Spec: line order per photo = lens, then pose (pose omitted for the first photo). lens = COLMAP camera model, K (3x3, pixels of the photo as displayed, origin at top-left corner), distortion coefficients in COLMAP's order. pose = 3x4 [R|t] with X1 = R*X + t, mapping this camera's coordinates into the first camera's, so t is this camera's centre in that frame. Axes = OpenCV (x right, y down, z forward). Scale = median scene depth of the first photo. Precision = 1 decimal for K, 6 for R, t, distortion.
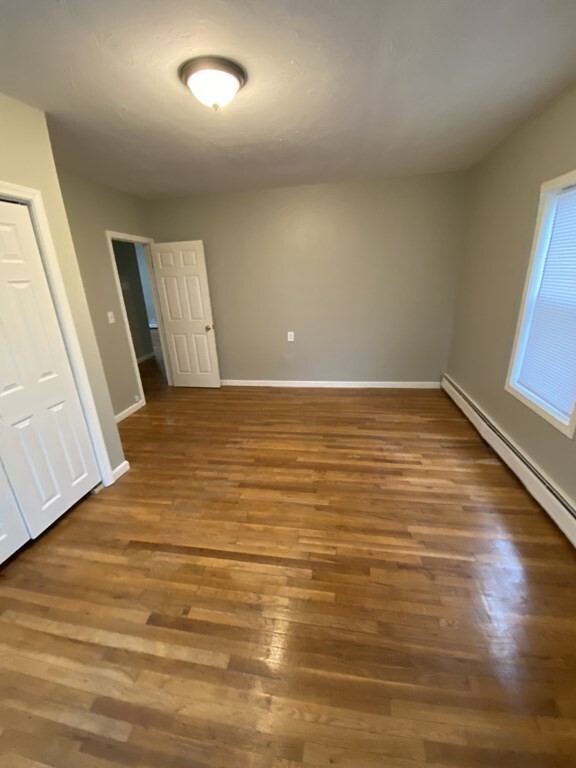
lens RADIAL K [[306.0, 0, 287.8], [0, 306.0, 382.9], [0, 0, 1]] dist [0.015599, -0.014963]
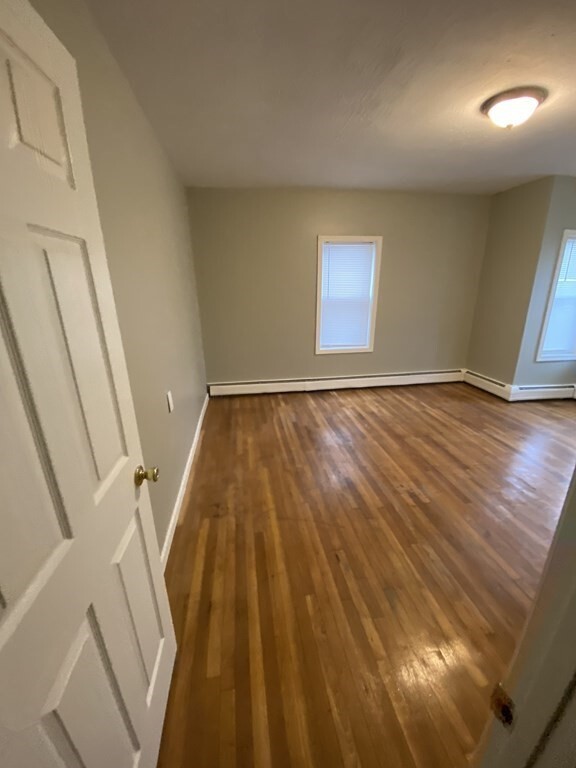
lens RADIAL K [[306.0, 0, 293.5], [0, 306.0, 377.9], [0, 0, 1]] dist [0.015599, -0.014963]
pose [[-0.316738, -0.239900, 0.917673, -0.792849], [0.334284, 0.877178, 0.344693, -0.465759], [-0.887655, 0.415941, -0.197641, 1.481051]]
